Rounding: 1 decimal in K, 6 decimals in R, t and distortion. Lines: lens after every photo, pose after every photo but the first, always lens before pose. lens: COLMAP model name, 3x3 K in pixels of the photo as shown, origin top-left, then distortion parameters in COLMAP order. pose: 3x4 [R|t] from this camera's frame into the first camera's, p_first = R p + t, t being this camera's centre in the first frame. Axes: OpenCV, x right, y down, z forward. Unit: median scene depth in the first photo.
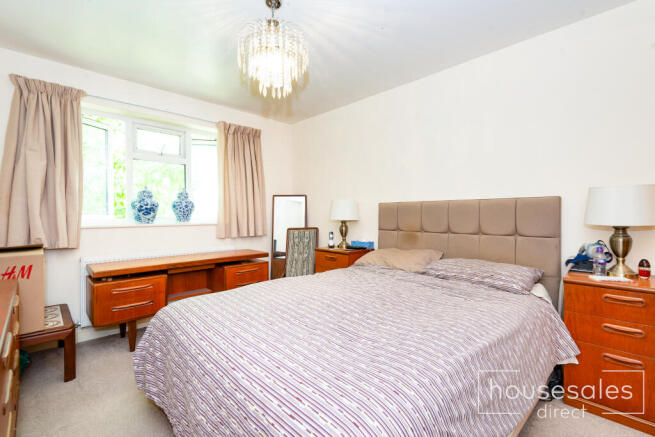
lens RADIAL K [[306.4, 0, 330.1], [0, 306.4, 220.9], [0, 0, 1]] dist [-0.002538, -0.000222]
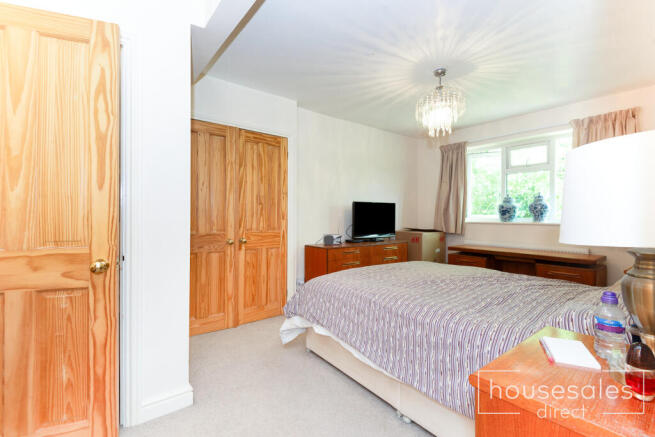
lens RADIAL K [[306.4, 0, 329.6], [0, 306.4, 216.2], [0, 0, 1]] dist [-0.002538, -0.000222]
pose [[-0.163097, 0.006117, -0.986591, 0.837643], [-0.024770, 0.999640, 0.010293, -0.011625], [0.986299, 0.026116, -0.162887, 0.463340]]
